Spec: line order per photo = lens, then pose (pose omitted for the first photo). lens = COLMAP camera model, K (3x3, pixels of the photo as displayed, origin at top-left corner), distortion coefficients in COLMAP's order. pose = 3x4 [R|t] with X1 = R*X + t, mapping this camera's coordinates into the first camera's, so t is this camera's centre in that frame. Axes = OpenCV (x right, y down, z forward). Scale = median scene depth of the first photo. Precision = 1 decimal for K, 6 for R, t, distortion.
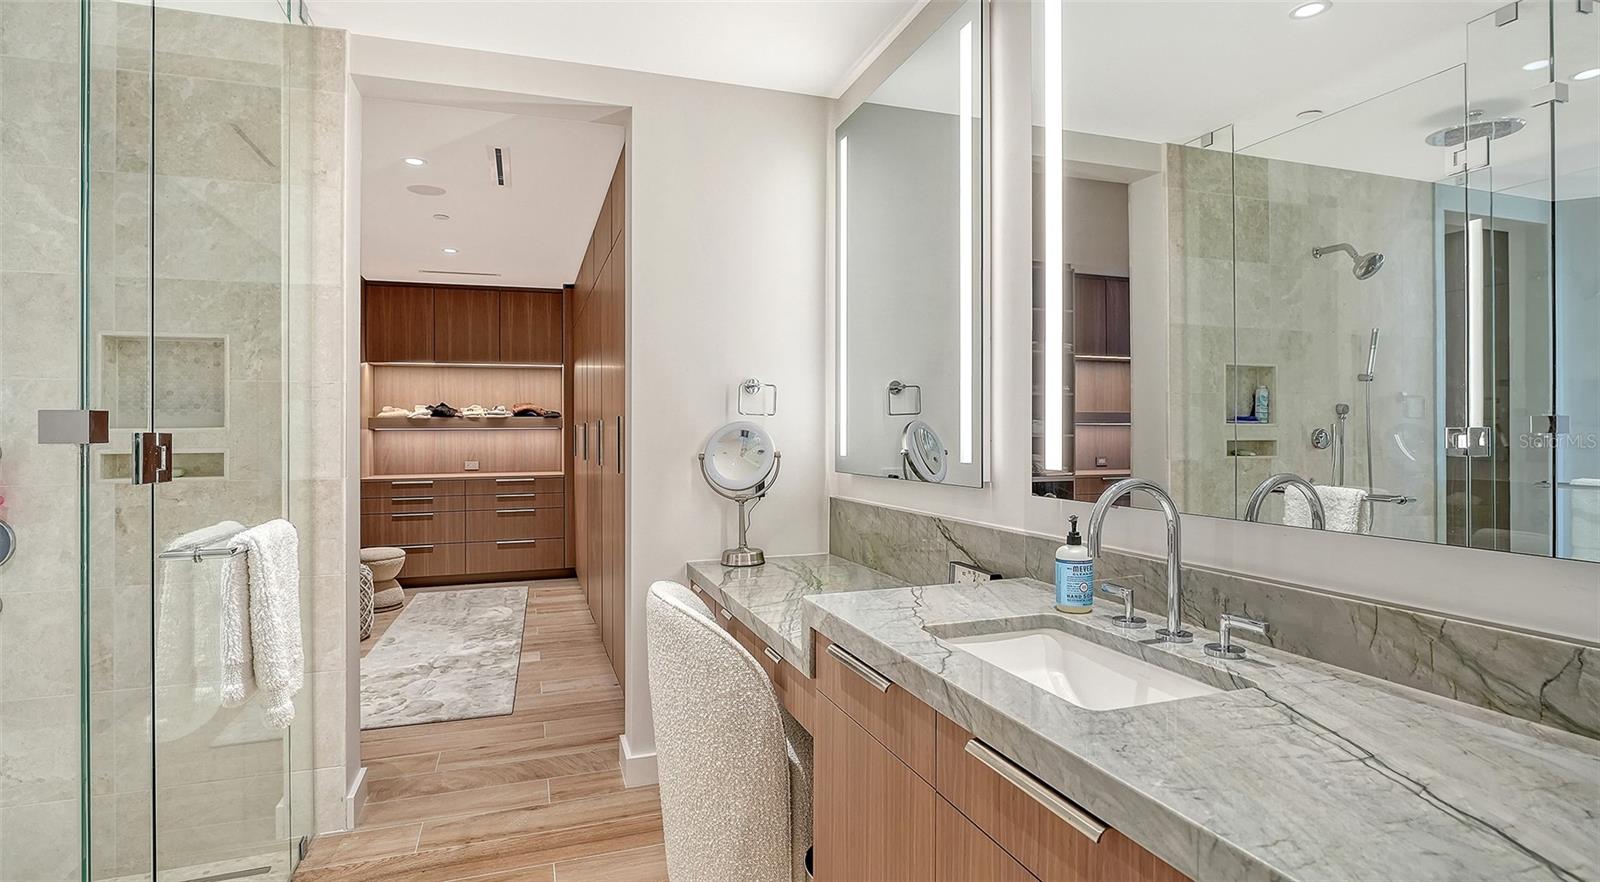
lens RADIAL K [[797.4, 0, 782.1], [0, 797.4, 427.7], [0, 0, 1]] dist [0.004834, -0.002688]
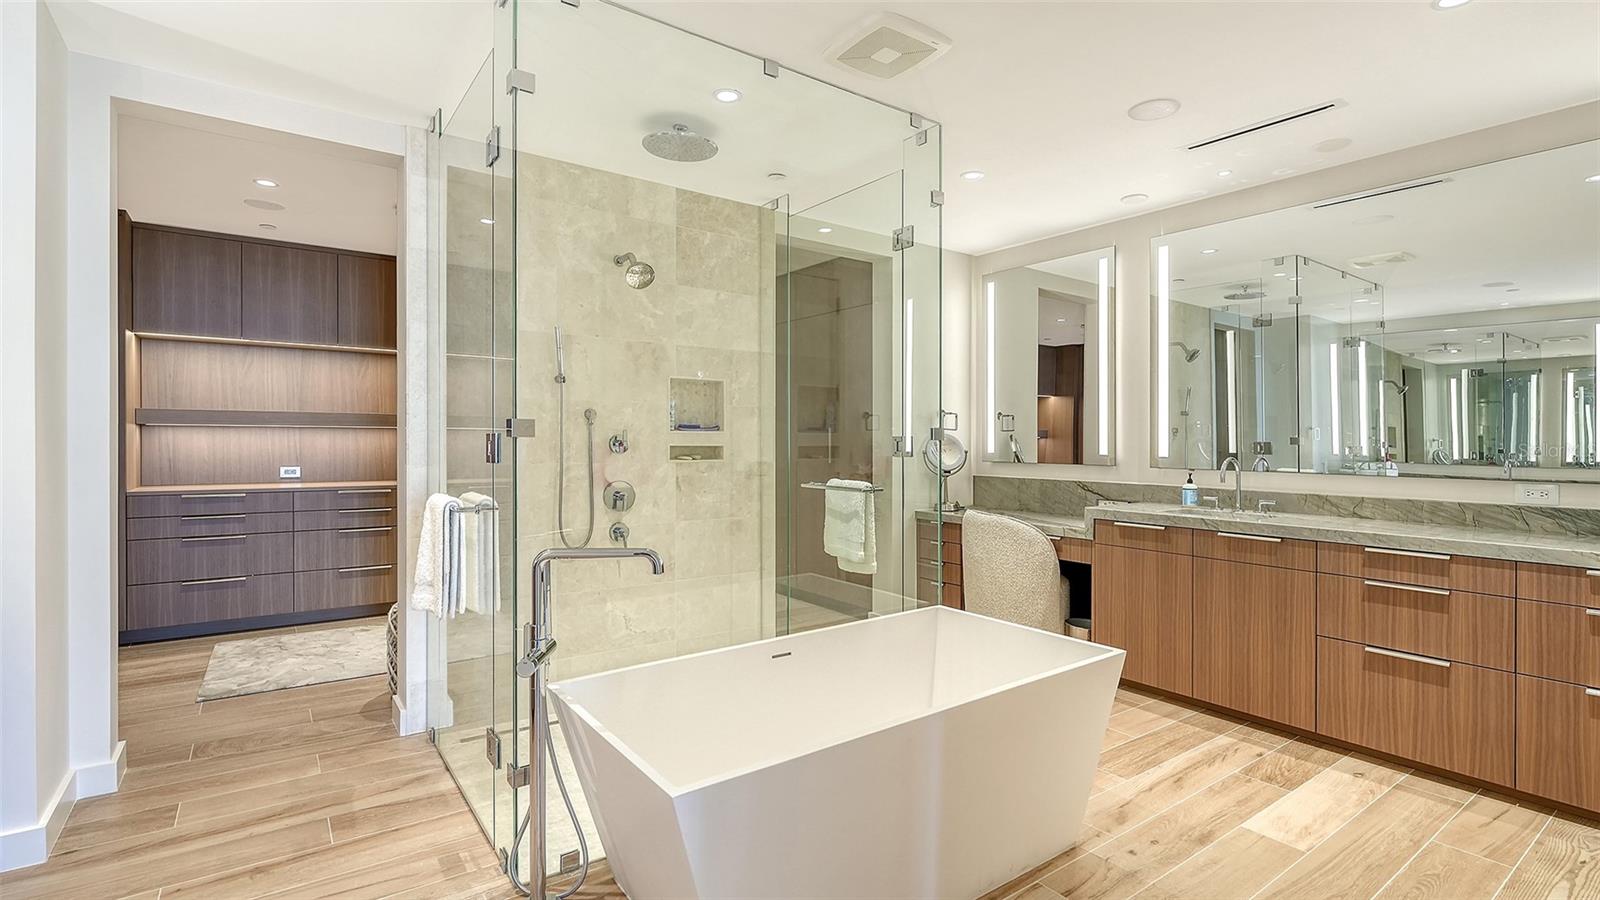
lens RADIAL K [[748.0, 0, 806.4], [0, 748.0, 439.4], [0, 0, 1]] dist [0.001159, -0.002298]
pose [[0.953184, 0.014221, 0.302056, -0.935022], [-0.016069, 0.999864, 0.003634, 0.006457], [-0.301964, -0.008318, 0.953283, -0.576534]]
